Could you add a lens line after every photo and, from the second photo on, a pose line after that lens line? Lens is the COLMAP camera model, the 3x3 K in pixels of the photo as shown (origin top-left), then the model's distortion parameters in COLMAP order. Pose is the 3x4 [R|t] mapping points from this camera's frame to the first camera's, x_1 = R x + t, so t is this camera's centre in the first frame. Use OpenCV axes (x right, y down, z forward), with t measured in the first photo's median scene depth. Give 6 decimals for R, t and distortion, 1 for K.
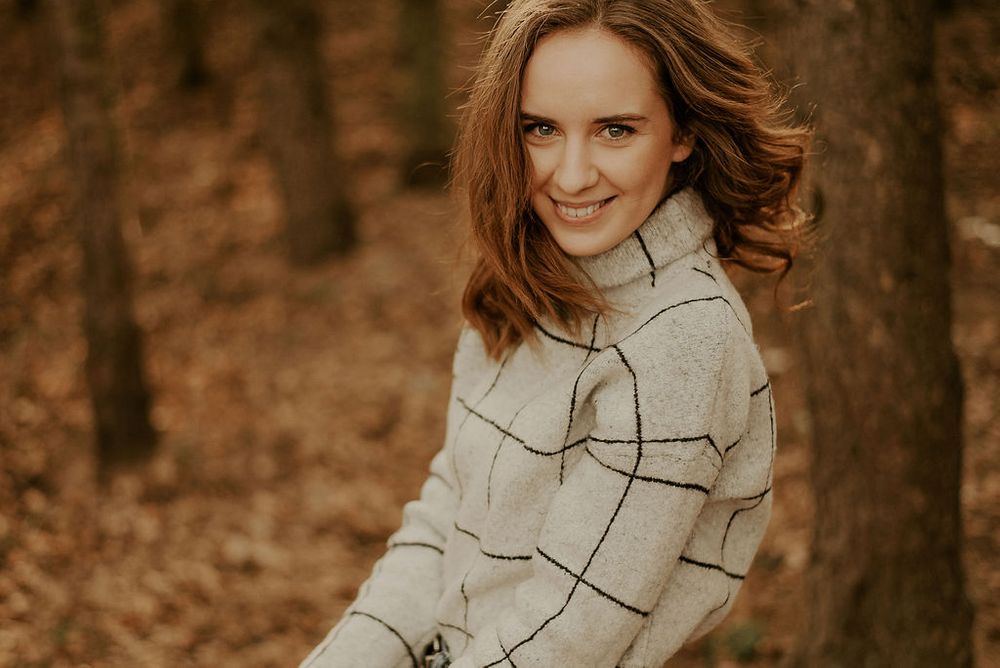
lens RADIAL K [[1576.1, 0, 503.2], [0, 1576.1, 342.5], [0, 0, 1]] dist [0.012652, 0.000000]
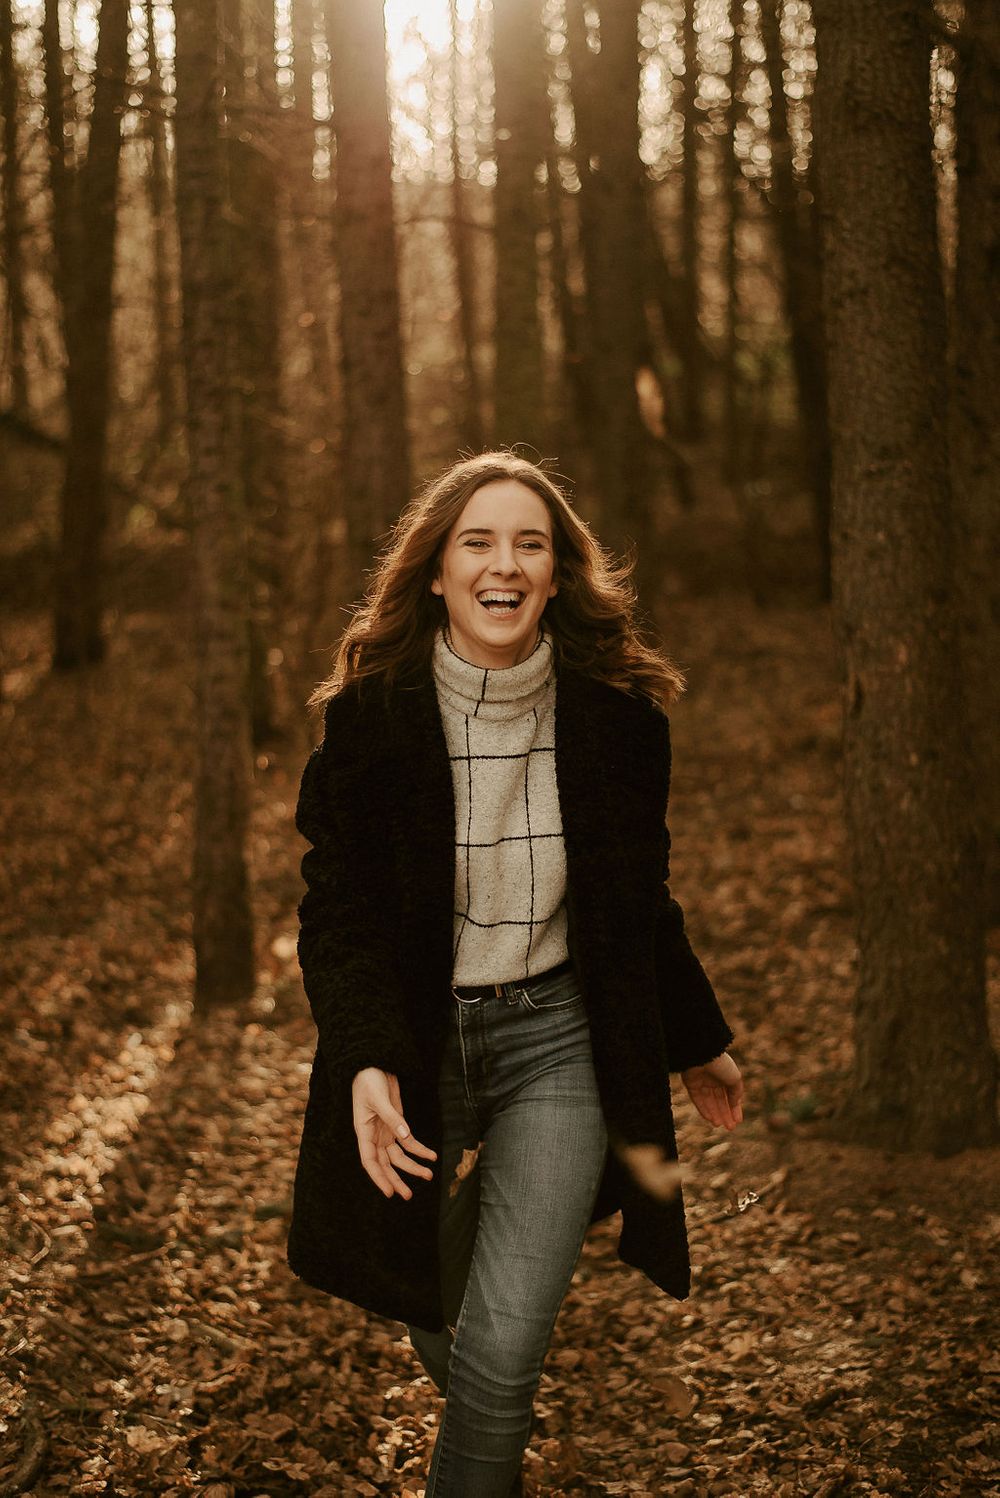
lens RADIAL K [[2360.9, 0, 513.8], [0, 2360.9, 754.7], [0, 0, 1]] dist [0.012652, 0.000000]
pose [[0.998316, 0.047061, -0.033916, -0.006840], [-0.053817, 0.969591, -0.238740, 0.410354], [0.021649, 0.240164, 0.970491, -0.789584]]
